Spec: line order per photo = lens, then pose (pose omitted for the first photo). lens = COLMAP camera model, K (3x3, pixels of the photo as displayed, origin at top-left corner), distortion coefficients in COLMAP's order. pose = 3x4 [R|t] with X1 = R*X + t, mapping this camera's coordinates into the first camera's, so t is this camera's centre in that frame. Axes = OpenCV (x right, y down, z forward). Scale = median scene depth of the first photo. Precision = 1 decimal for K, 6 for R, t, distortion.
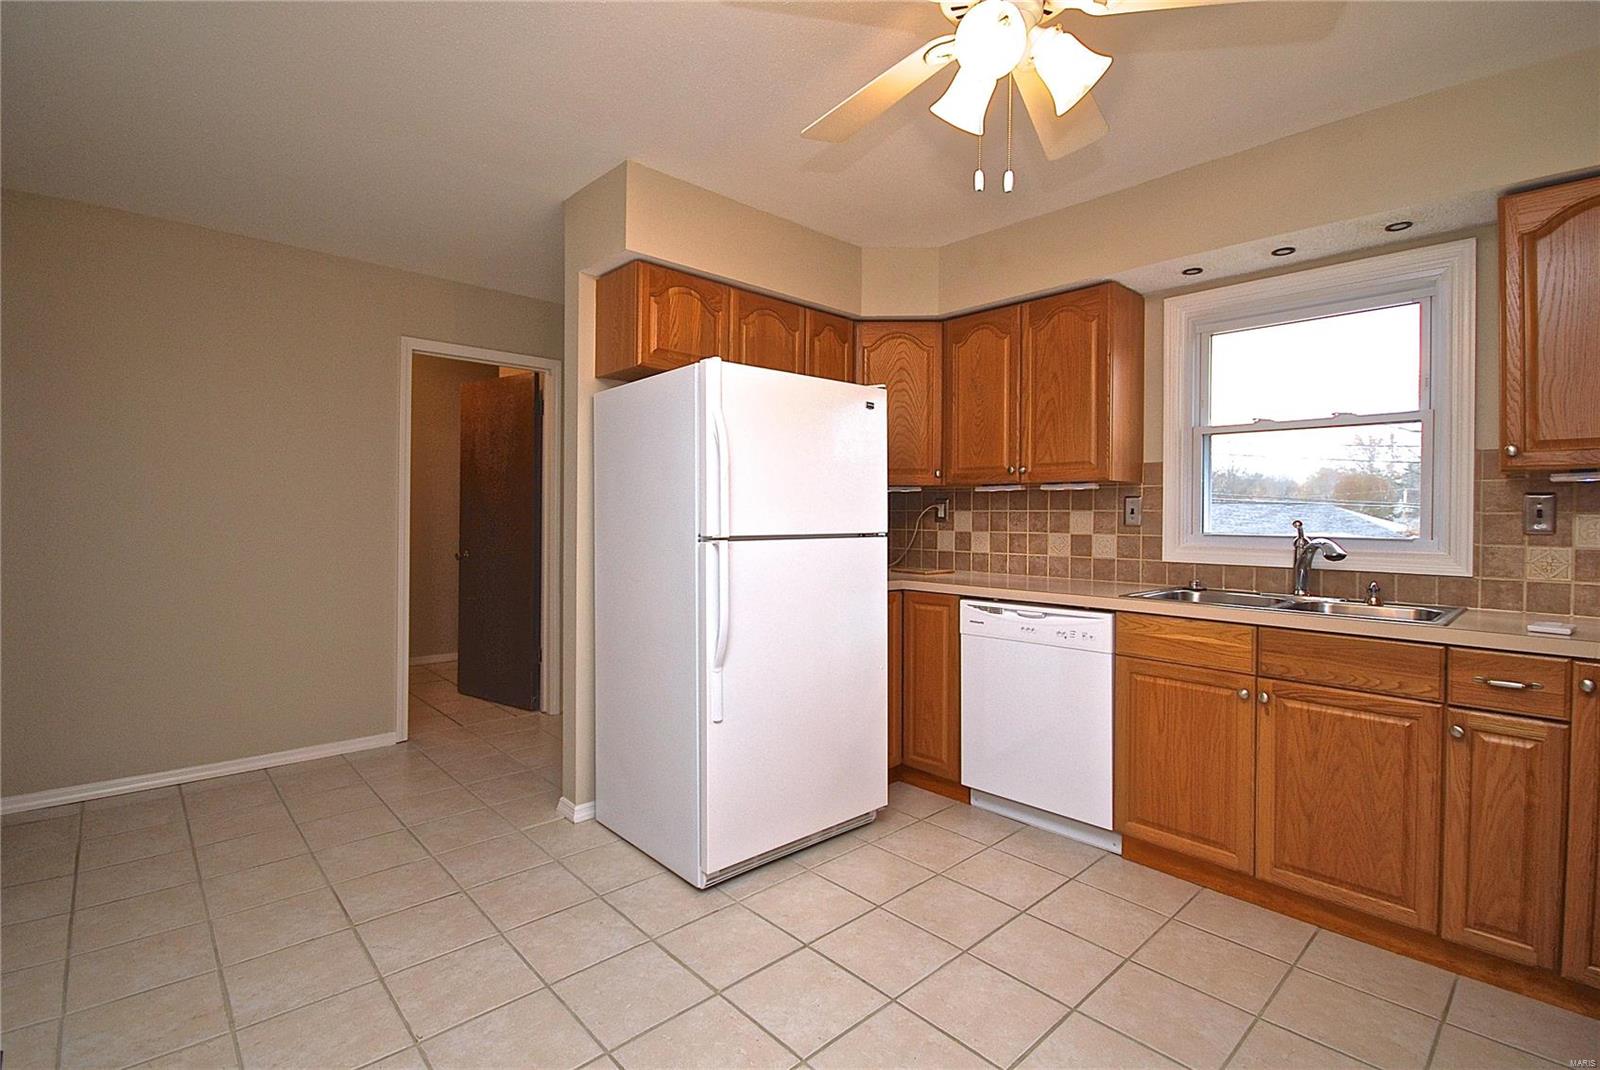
lens RADIAL K [[751.3, 0, 800.0], [0, 751.3, 535.0], [0, 0, 1]] dist [0.000763, -0.000422]
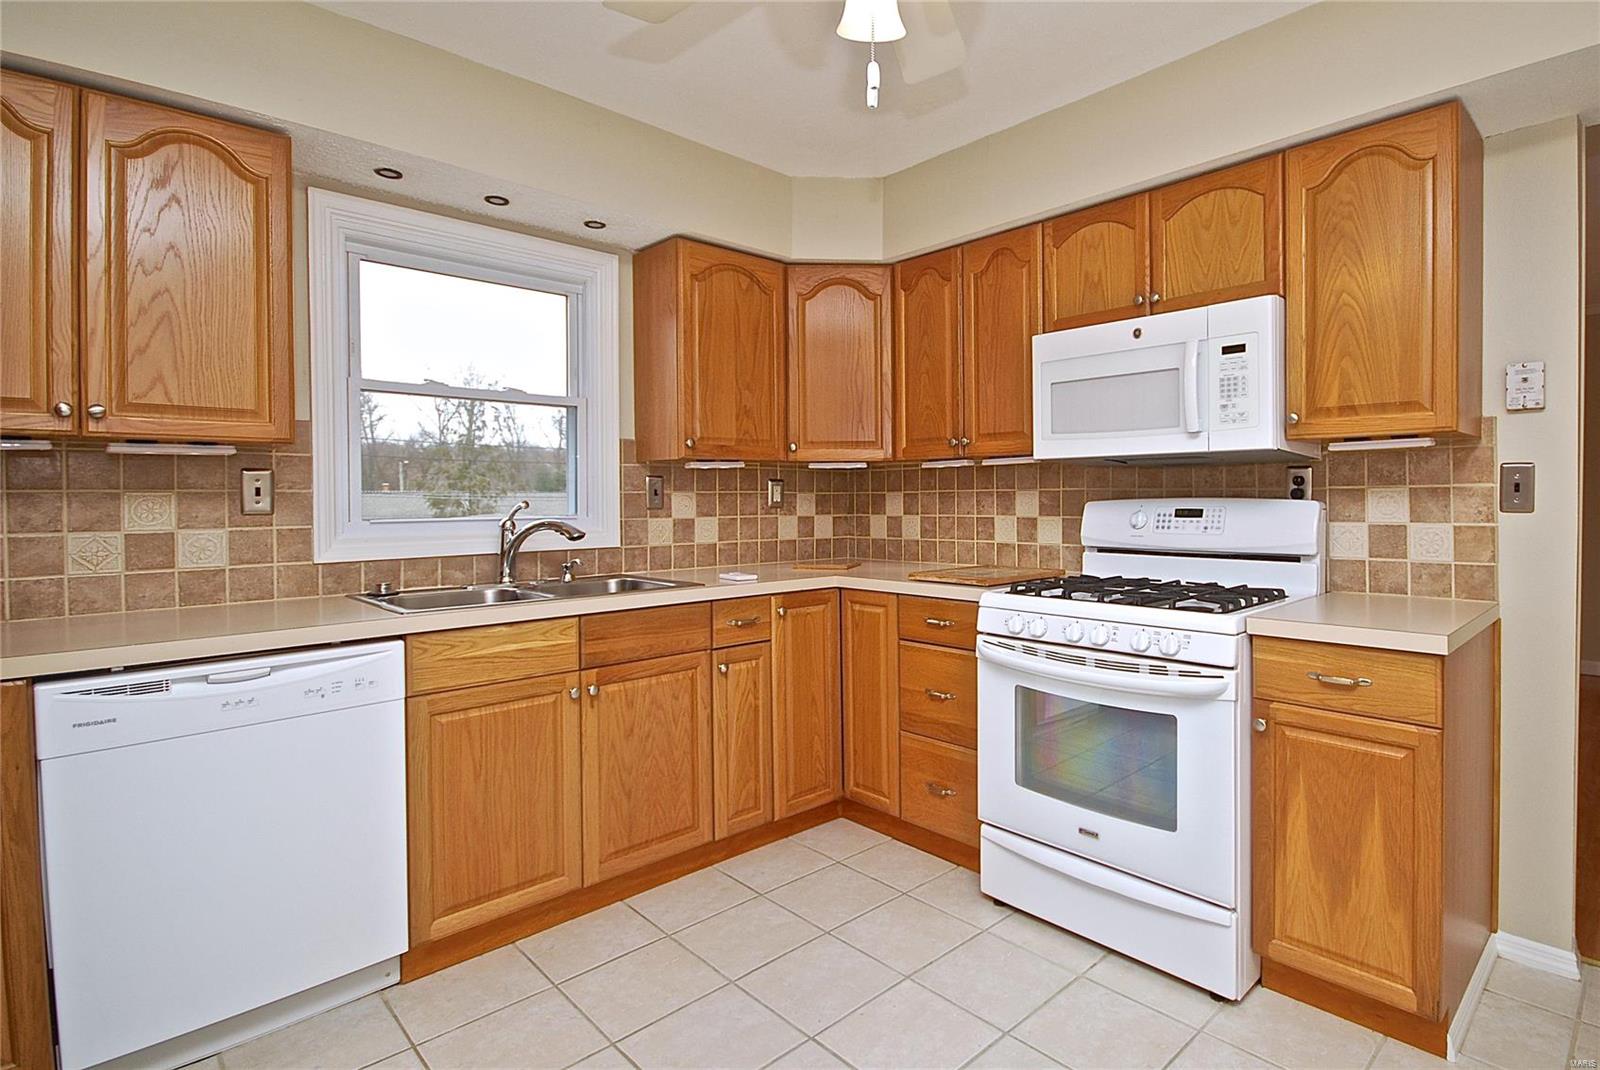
lens RADIAL K [[900.7, 0, 799.7], [0, 900.7, 511.1], [0, 0, 1]] dist [-0.005037, -0.001070]
pose [[-0.081503, -0.024622, 0.996369, -0.479134], [0.033195, 0.999073, 0.027404, -0.026337], [-0.996120, 0.035308, -0.080610, 0.769004]]
